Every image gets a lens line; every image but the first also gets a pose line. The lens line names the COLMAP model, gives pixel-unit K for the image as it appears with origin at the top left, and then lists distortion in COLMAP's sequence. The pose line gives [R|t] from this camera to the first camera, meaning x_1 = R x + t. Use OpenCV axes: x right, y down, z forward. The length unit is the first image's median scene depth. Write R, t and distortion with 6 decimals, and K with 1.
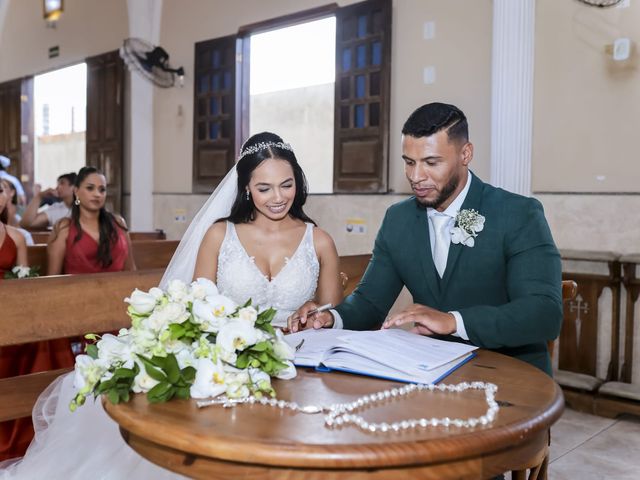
lens RADIAL K [[812.2, 0, 319.2], [0, 812.2, 232.3], [0, 0, 1]] dist [0.000010, 0.029448]
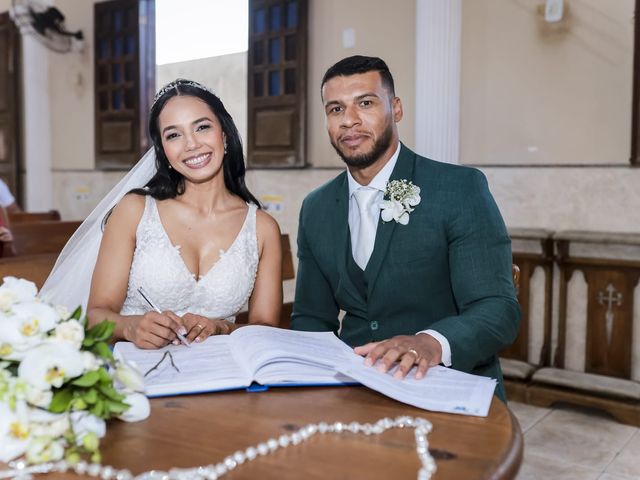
lens RADIAL K [[737.3, 0, 332.6], [0, 737.3, 225.4], [0, 0, 1]] dist [-0.018829, -0.008544]
pose [[0.995173, -0.011902, 0.097410, 0.036389], [0.010006, 0.999751, 0.019929, 0.001065], [-0.097623, -0.018858, 0.995045, 0.185583]]
